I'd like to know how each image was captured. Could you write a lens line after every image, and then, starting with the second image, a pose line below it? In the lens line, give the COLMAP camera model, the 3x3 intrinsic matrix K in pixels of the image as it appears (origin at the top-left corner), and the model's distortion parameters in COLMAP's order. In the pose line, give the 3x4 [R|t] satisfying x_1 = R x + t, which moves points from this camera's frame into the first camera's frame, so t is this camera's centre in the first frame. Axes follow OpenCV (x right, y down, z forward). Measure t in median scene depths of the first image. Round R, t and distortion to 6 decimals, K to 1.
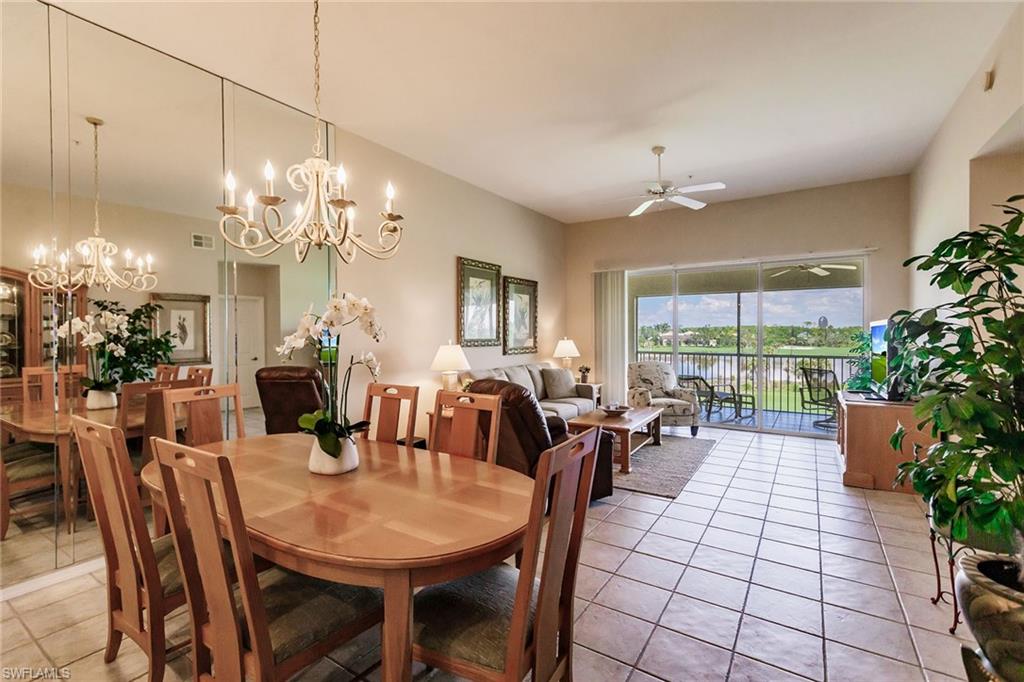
lens RADIAL K [[462.9, 0, 507.2], [0, 462.9, 336.8], [0, 0, 1]] dist [0.006630, -0.001441]
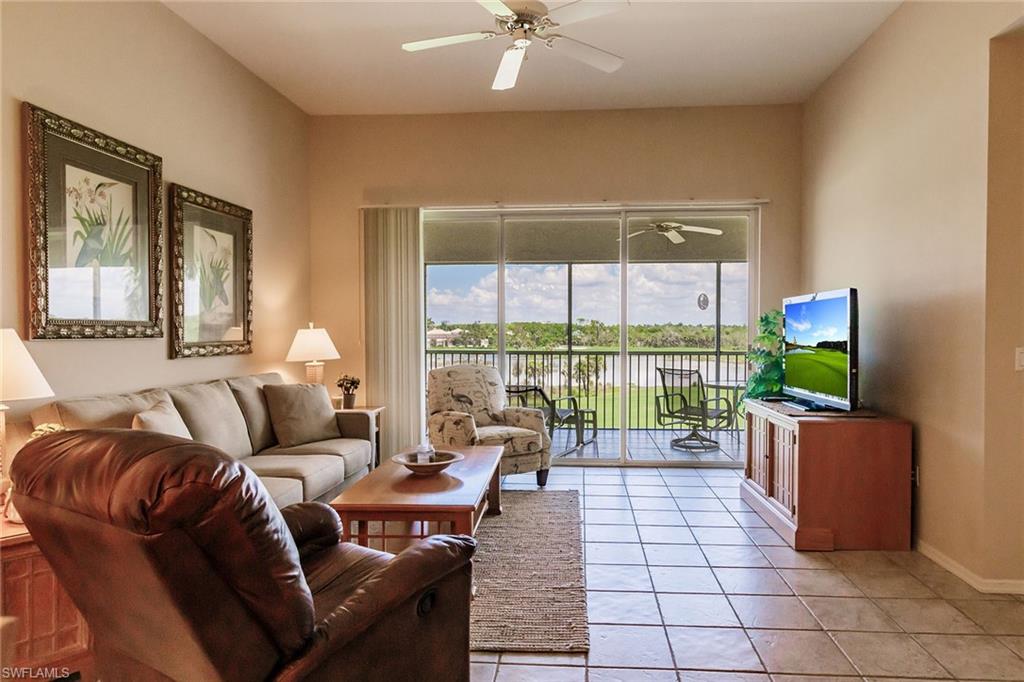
lens RADIAL K [[611.5, 0, 547.0], [0, 611.5, 341.9], [0, 0, 1]] dist [0.002763, 0.000343]
pose [[0.867085, -0.007807, 0.498099, 0.013455], [0.002986, 0.999941, 0.010474, 0.017825], [-0.498151, -0.007595, 0.867057, 0.300435]]
